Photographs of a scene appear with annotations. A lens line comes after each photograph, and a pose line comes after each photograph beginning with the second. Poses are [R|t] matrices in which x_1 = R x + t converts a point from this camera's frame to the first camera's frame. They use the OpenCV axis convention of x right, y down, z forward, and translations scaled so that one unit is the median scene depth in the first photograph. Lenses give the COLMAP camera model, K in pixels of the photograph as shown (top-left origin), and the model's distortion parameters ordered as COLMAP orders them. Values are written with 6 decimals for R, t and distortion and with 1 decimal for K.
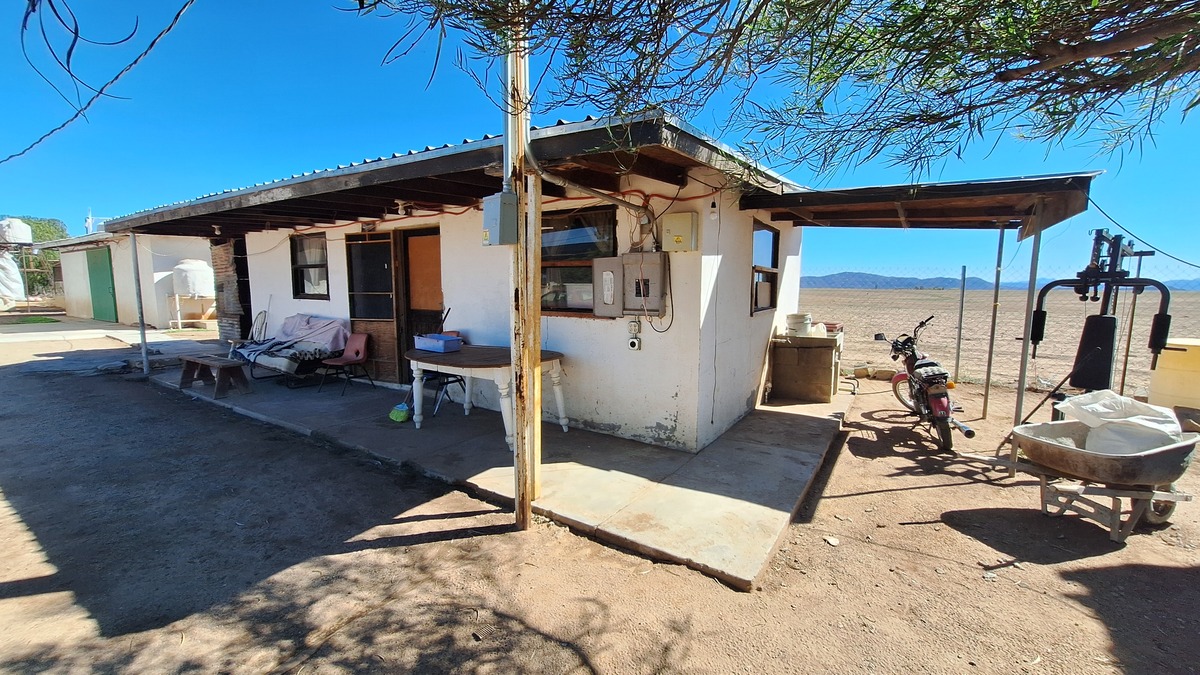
lens RADIAL K [[480.9, 0, 606.5], [0, 480.9, 340.5], [0, 0, 1]] dist [-0.000302, 0.000133]
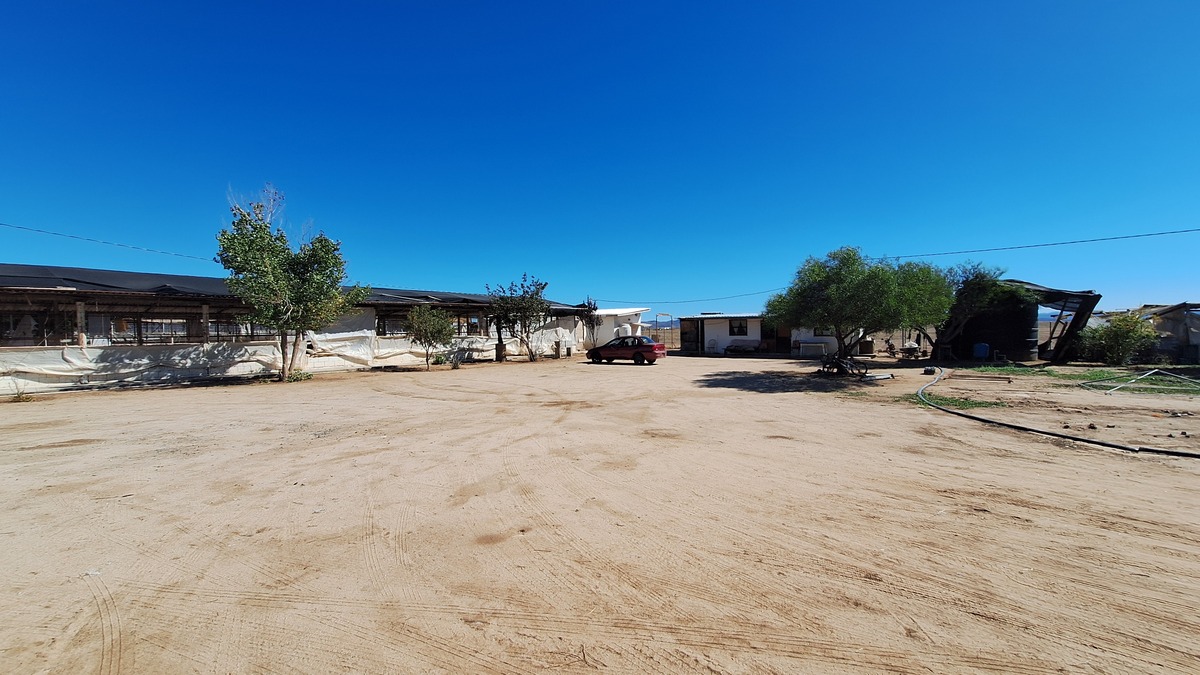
lens RADIAL K [[480.9, 0, 601.5], [0, 480.9, 338.4], [0, 0, 1]] dist [-0.000302, 0.000133]
pose [[0.999066, -0.019371, -0.038637, -2.546091], [0.015677, 0.995475, -0.093718, 0.470820], [0.040278, 0.093024, 0.994849, -4.828568]]
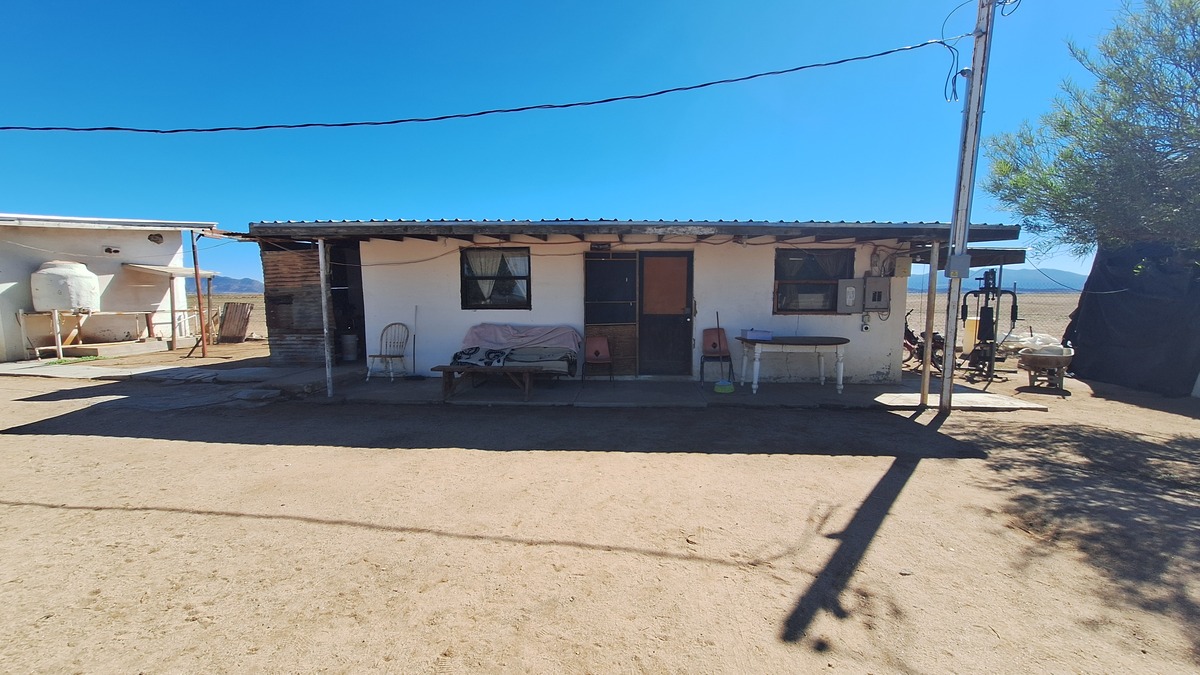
lens RADIAL K [[480.9, 0, 607.6], [0, 480.9, 343.2], [0, 0, 1]] dist [-0.000302, 0.000133]
pose [[0.864345, -0.059892, 0.499321, -1.485669], [0.061064, 0.998036, 0.014006, -0.018695], [-0.499179, 0.018384, 0.866304, -0.046434]]
